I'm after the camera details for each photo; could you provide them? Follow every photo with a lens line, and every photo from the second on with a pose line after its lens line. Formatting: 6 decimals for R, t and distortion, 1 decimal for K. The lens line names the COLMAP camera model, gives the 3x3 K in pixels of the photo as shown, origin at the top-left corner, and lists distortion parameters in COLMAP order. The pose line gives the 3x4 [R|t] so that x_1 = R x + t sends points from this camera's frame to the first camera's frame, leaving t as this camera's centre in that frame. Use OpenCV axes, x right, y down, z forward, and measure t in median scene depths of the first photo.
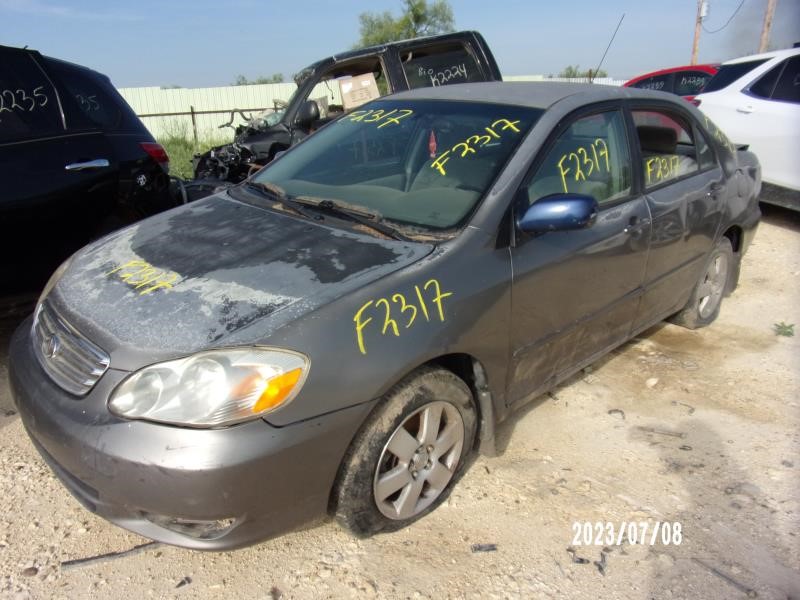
lens RADIAL K [[591.8, 0, 378.8], [0, 591.8, 300.3], [0, 0, 1]] dist [-0.031595, 0.001464]
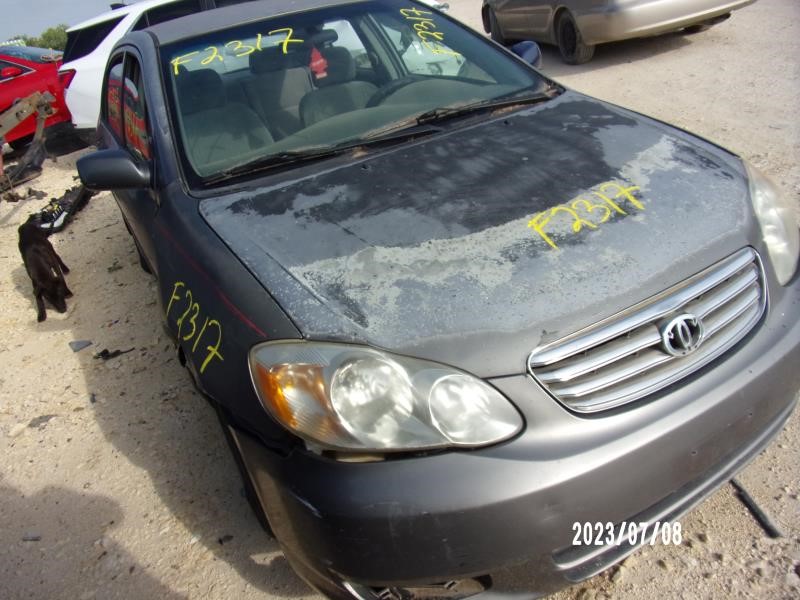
lens RADIAL K [[591.8, 0, 378.8], [0, 591.8, 300.3], [0, 0, 1]] dist [-0.031595, 0.001464]
pose [[0.236531, -0.483492, 0.842786, -1.089153], [0.496029, 0.805938, 0.323141, -0.302760], [-0.835469, 0.341614, 0.430455, 0.929426]]
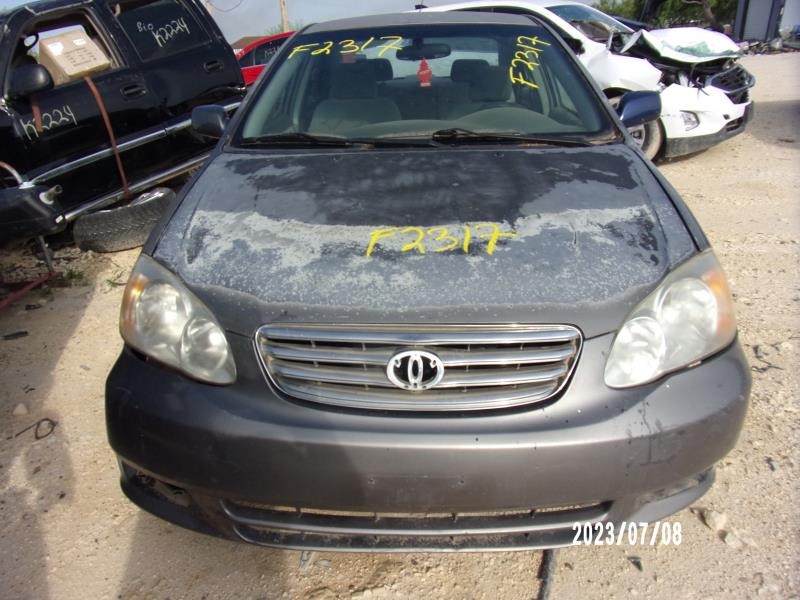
lens RADIAL K [[591.8, 0, 378.8], [0, 591.8, 300.3], [0, 0, 1]] dist [-0.031595, 0.001464]
pose [[0.719851, -0.291467, 0.629970, -0.911549], [0.275188, 0.953033, 0.126488, -0.079872], [-0.637249, 0.082308, 0.766250, 0.496214]]
